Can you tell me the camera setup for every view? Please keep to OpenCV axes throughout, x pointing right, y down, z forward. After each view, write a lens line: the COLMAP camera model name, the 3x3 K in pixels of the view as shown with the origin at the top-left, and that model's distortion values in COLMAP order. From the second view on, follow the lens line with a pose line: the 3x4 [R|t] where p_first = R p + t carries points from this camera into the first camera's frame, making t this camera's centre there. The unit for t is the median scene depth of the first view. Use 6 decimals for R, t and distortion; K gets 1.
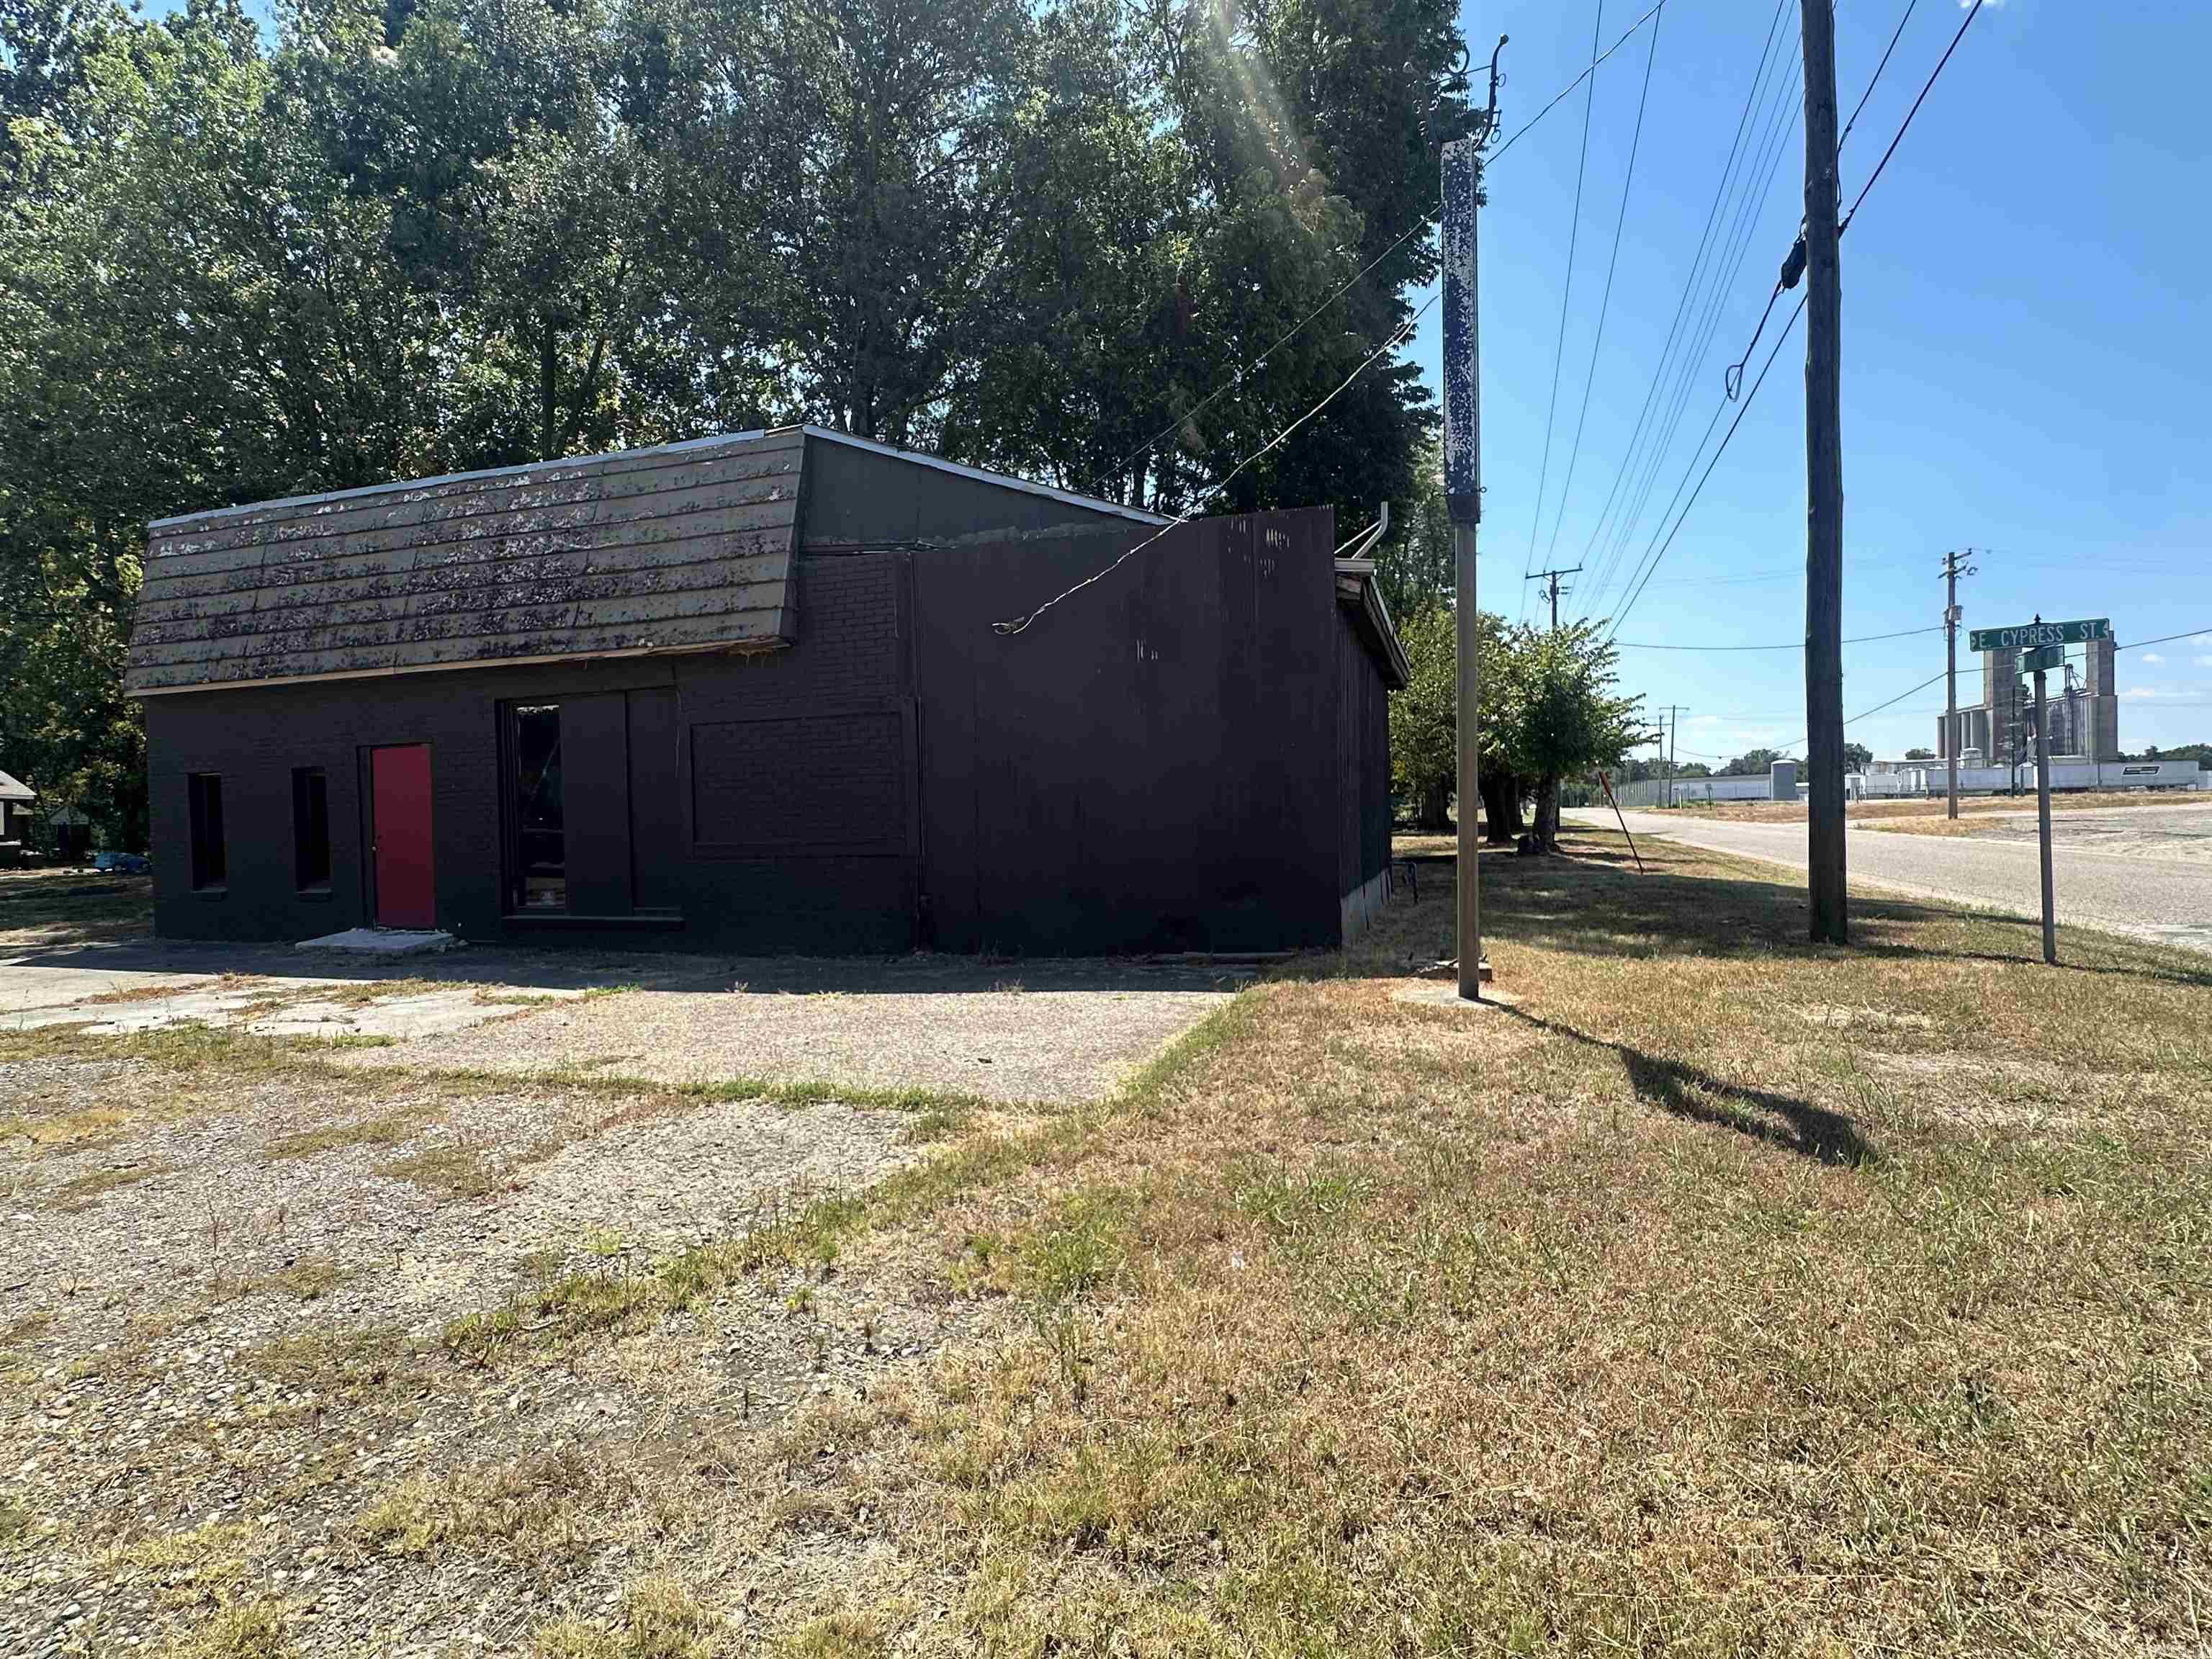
lens RADIAL K [[1103.7, 0, 1112.2], [0, 1103.7, 831.1], [0, 0, 1]] dist [-0.001415, 0.000173]
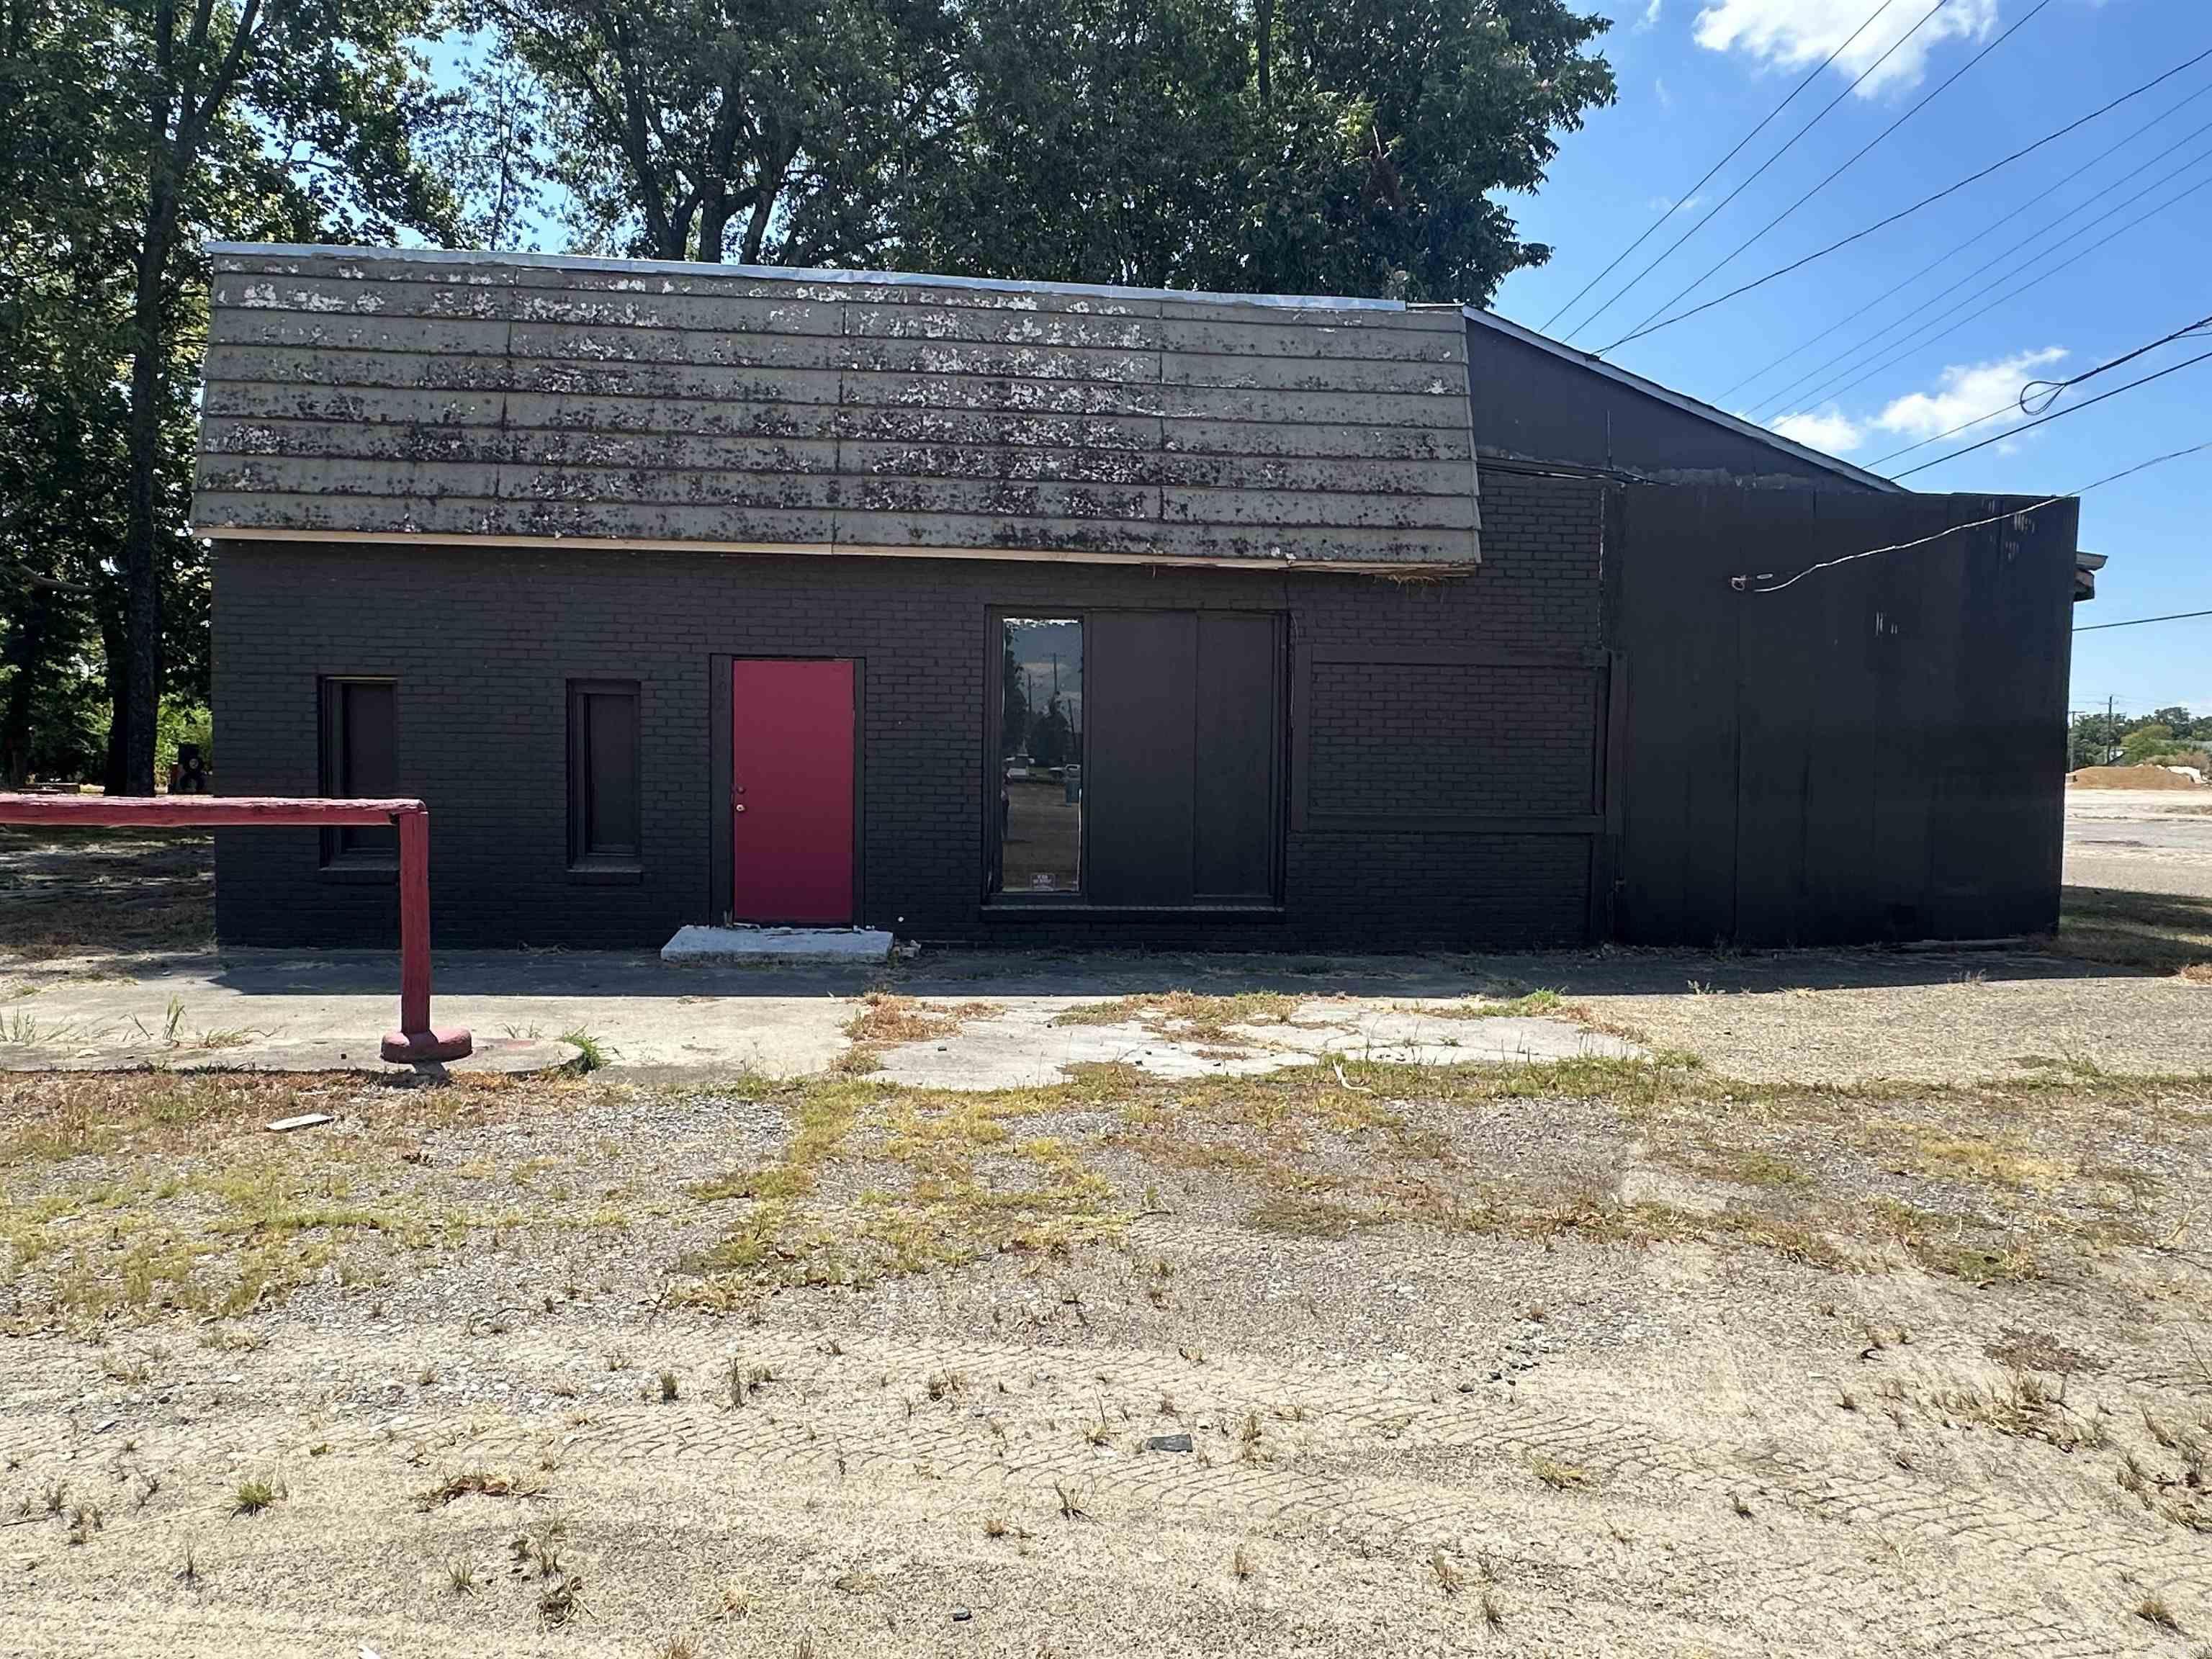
lens RADIAL K [[1362.0, 0, 1106.6], [0, 1362.0, 833.0], [0, 0, 1]] dist [-0.002323, -0.000151]
pose [[0.917719, 0.016707, 0.396878, -0.846948], [-0.028262, 0.999329, 0.023285, 0.005987], [-0.396223, -0.032586, 0.917576, 0.153846]]
